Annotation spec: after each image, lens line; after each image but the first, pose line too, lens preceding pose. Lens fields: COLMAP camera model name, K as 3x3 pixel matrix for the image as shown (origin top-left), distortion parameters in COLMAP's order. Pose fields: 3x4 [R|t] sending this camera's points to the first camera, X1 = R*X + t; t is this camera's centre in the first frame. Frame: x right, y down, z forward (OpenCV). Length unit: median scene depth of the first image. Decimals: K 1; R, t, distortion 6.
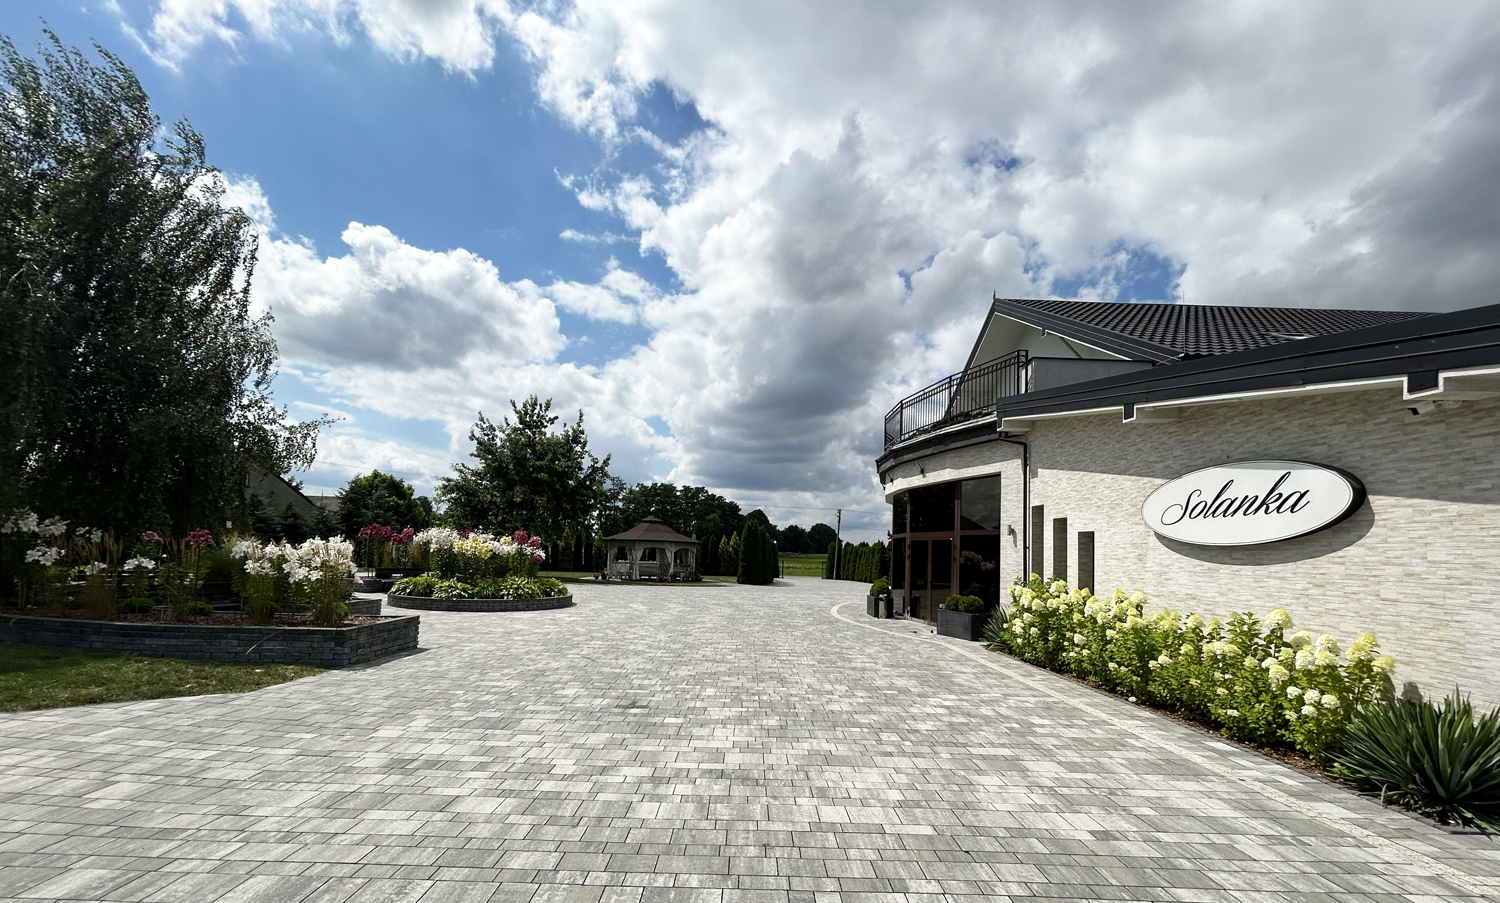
lens RADIAL K [[907.5, 0, 750.0], [0, 907.5, 451.5], [0, 0, 1]] dist [0.002100, 0.000208]
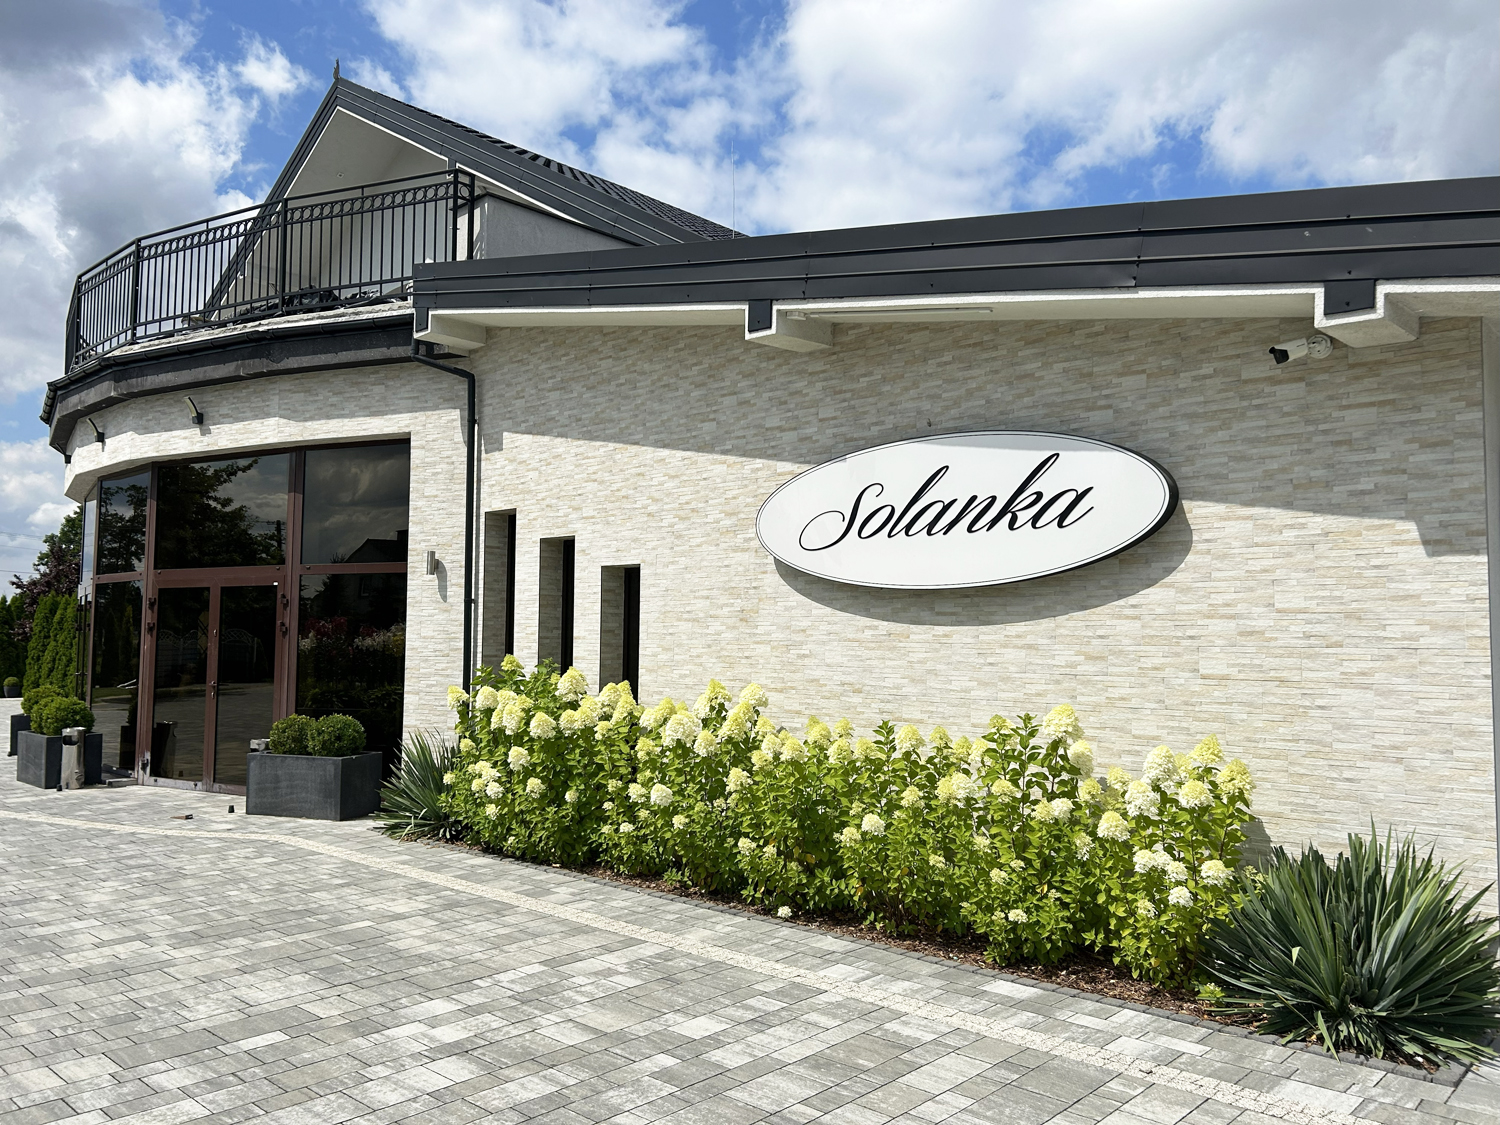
lens RADIAL K [[1139.0, 0, 750.0], [0, 1139.0, 562.5], [0, 0, 1]] dist [0.061128, -0.069023]
pose [[0.662361, 0.019525, 0.748930, -0.045607], [-0.063540, 0.997523, 0.030189, 0.077125], [-0.746486, -0.067583, 0.661961, 0.660088]]
